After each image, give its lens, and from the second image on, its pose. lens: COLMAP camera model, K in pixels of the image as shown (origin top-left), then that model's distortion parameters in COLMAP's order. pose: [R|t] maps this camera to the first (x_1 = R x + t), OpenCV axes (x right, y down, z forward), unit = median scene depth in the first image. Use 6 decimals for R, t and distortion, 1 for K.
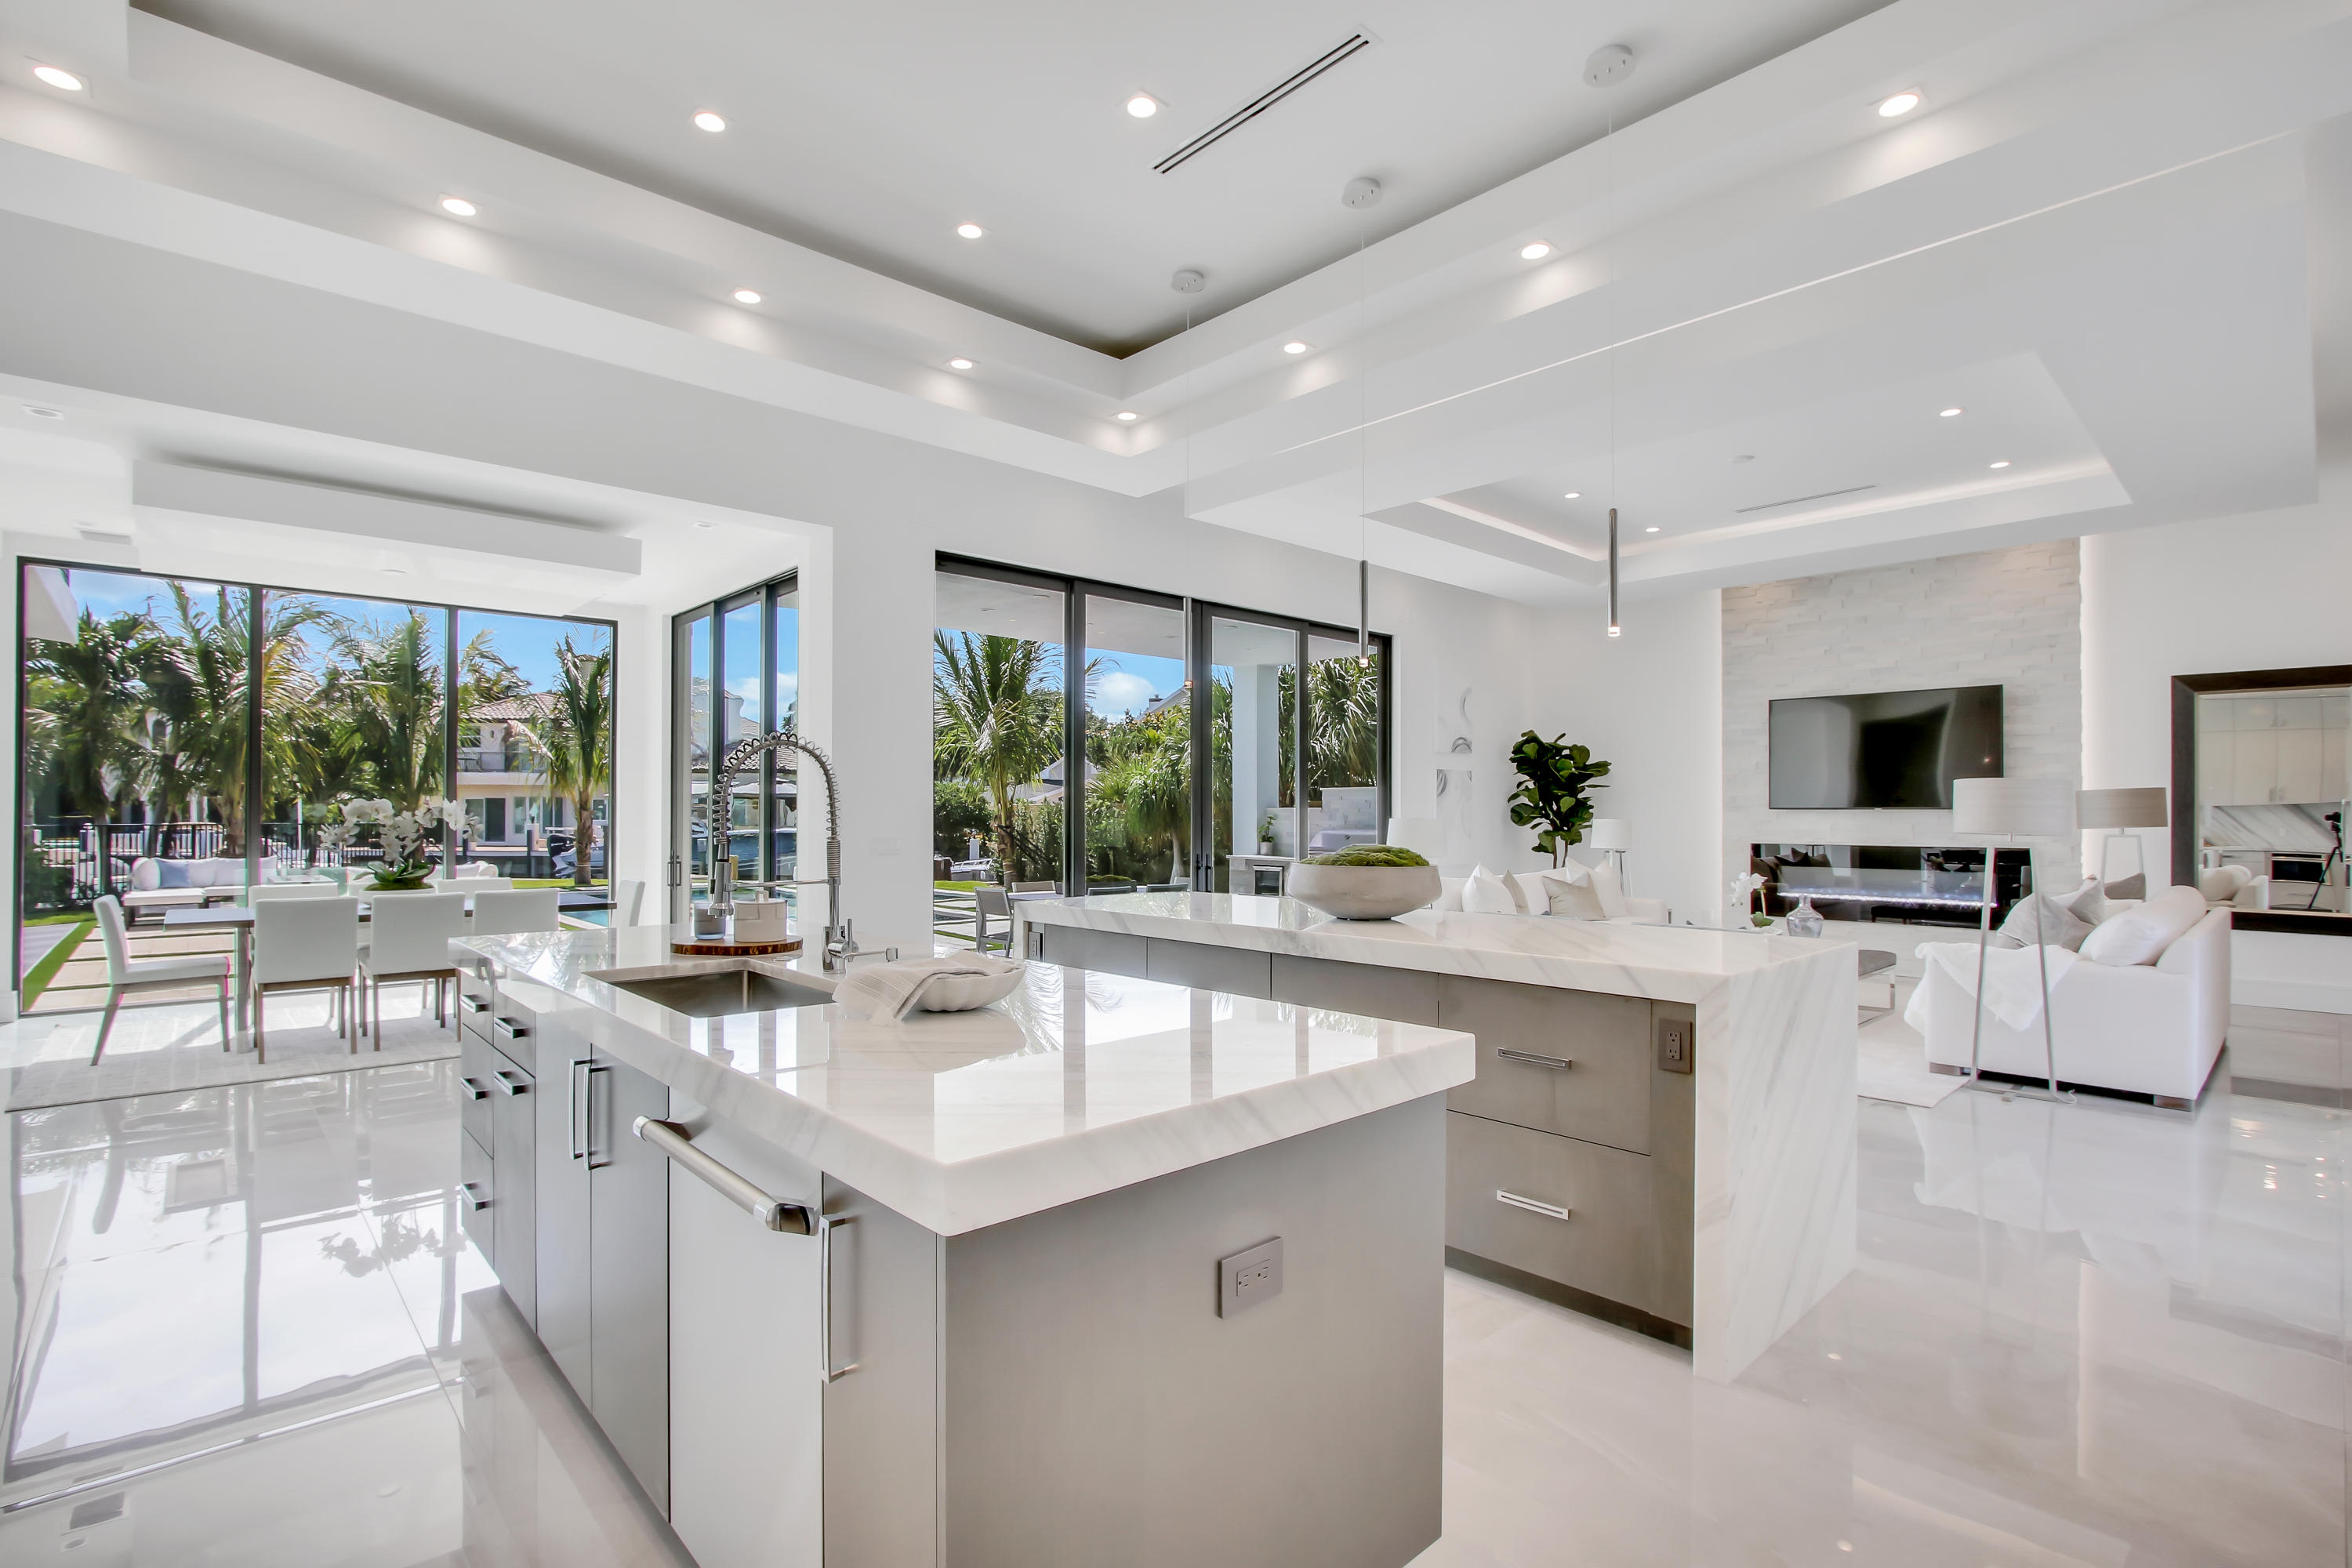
lens RADIAL K [[1101.6, 0, 1175.9], [0, 1101.6, 778.1], [0, 0, 1]] dist [-0.003234, -0.000216]
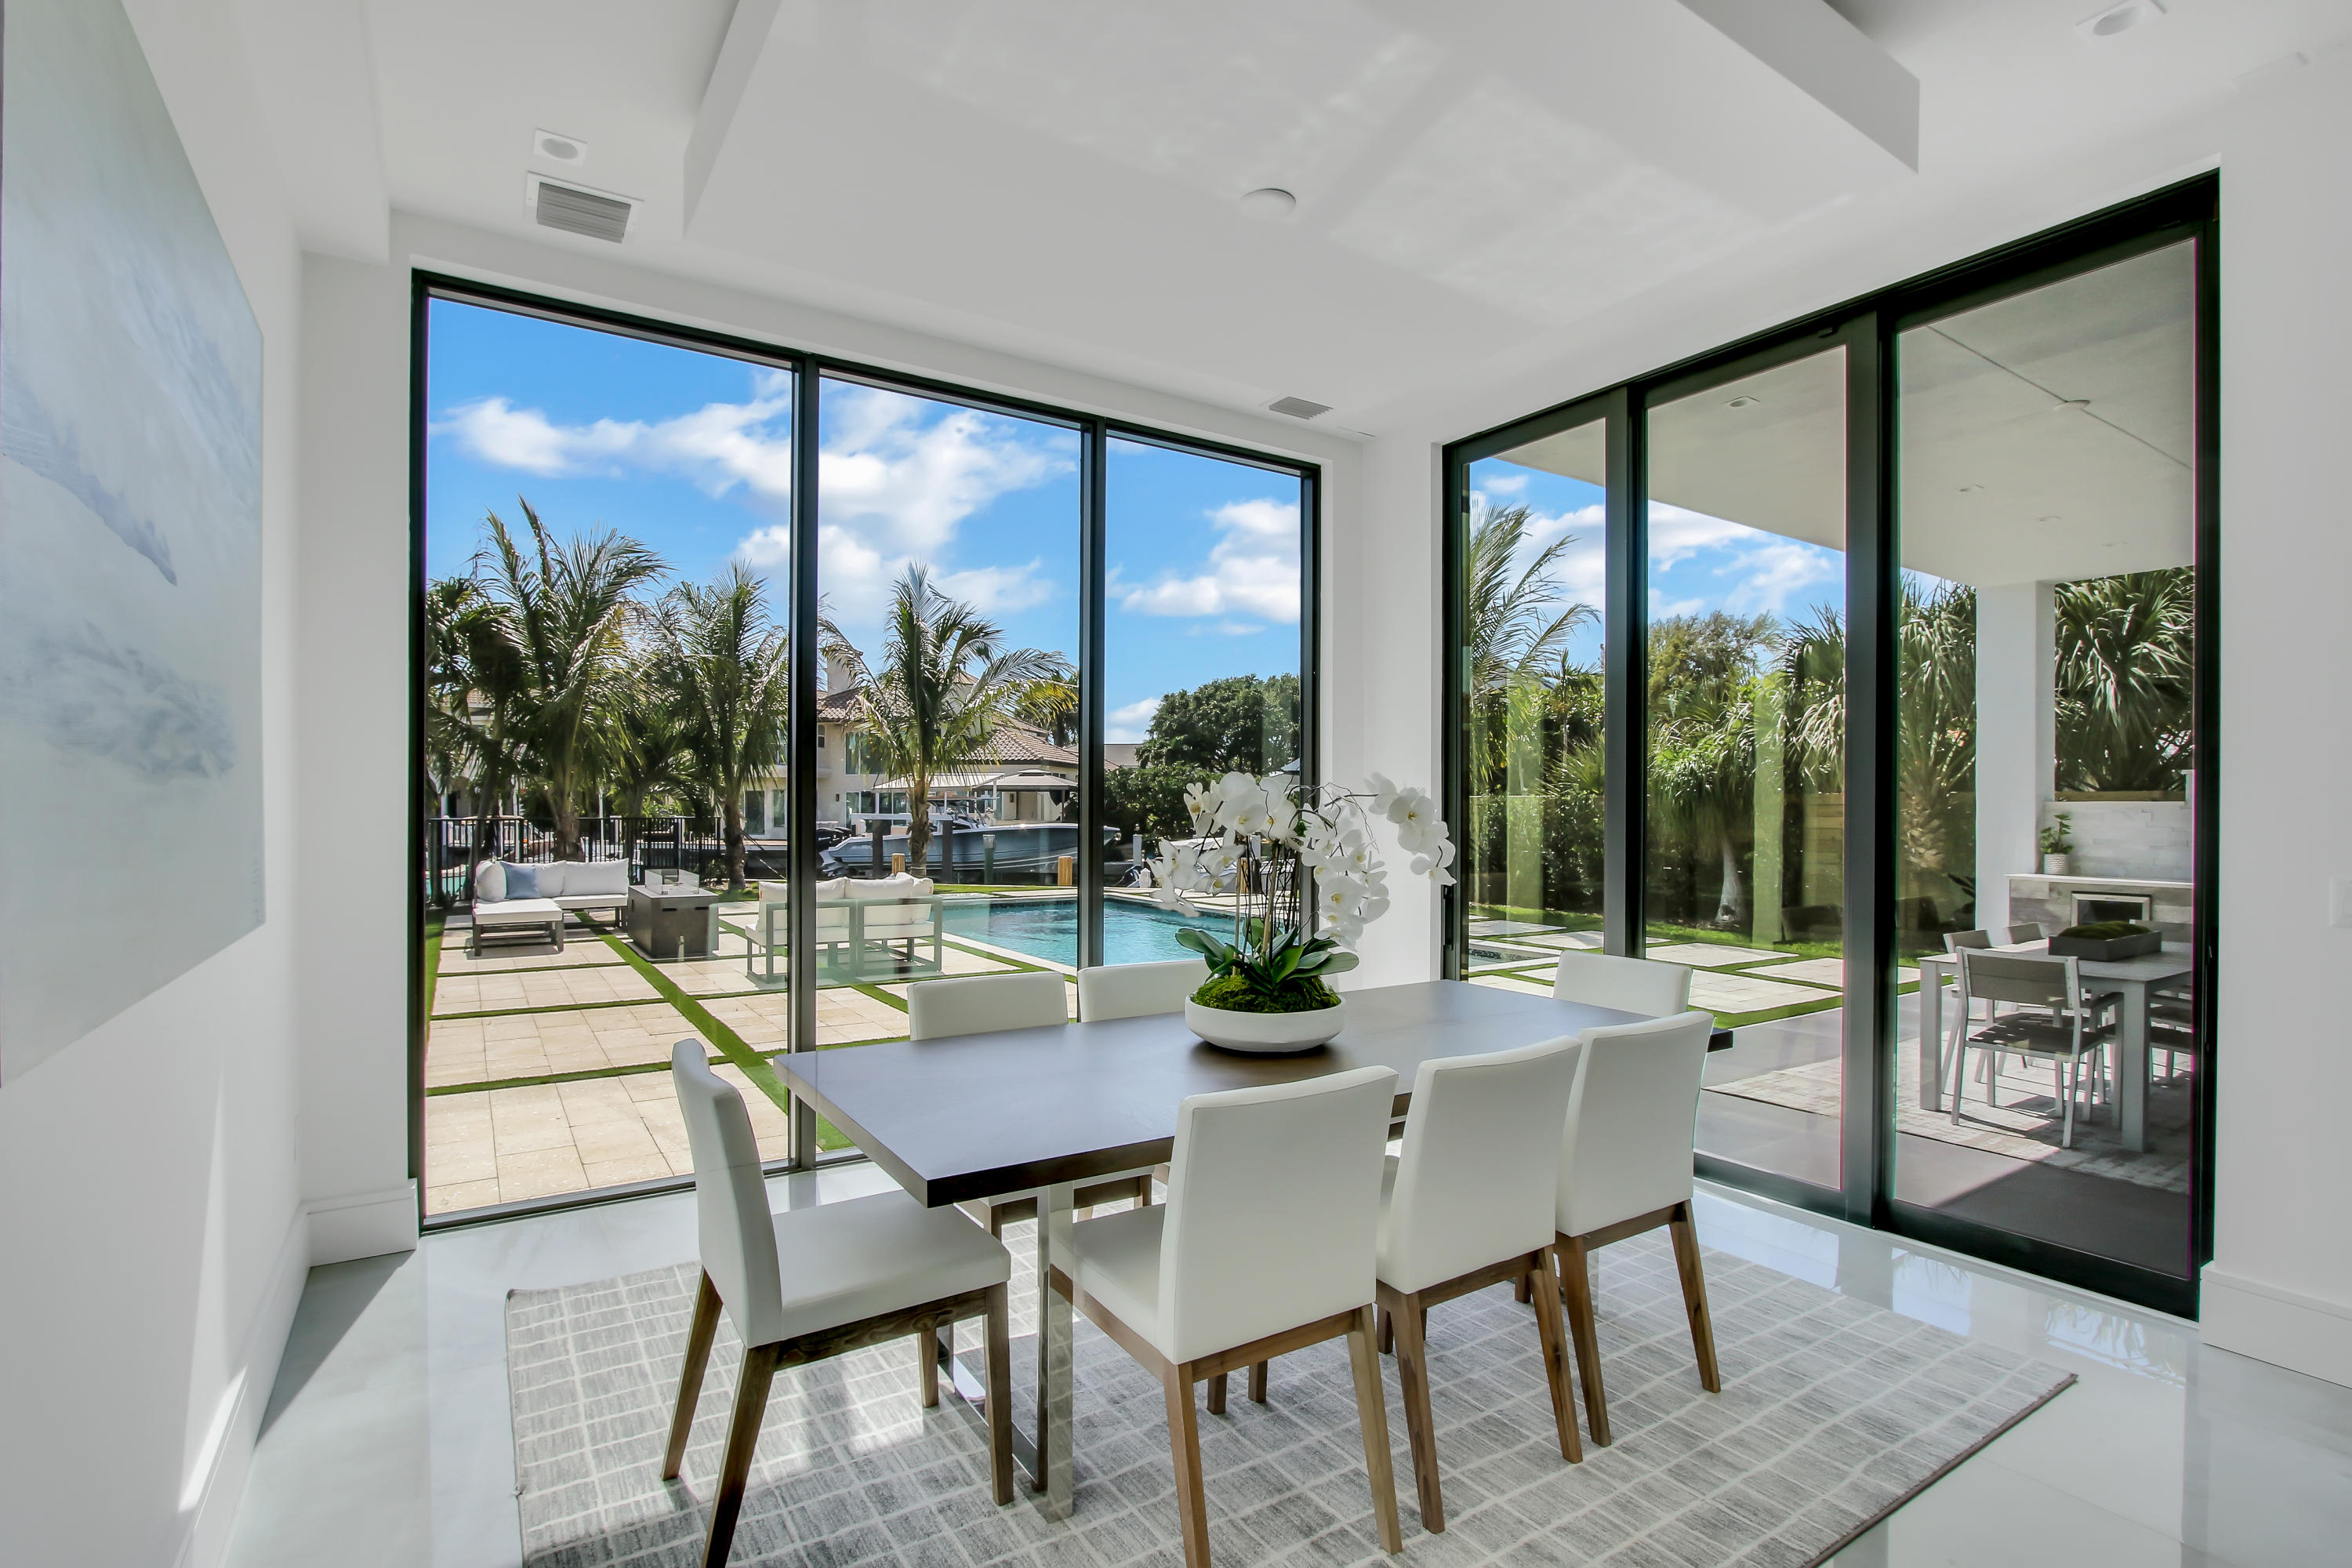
lens RADIAL K [[1101.6, 0, 1171.1], [0, 1101.6, 796.9], [0, 0, 1]] dist [-0.003234, -0.000216]
pose [[0.987588, -0.000588, -0.157065, -0.258096], [0.004363, 0.999710, 0.023689, 0.005837], [0.157005, -0.024081, 0.987304, 0.225978]]
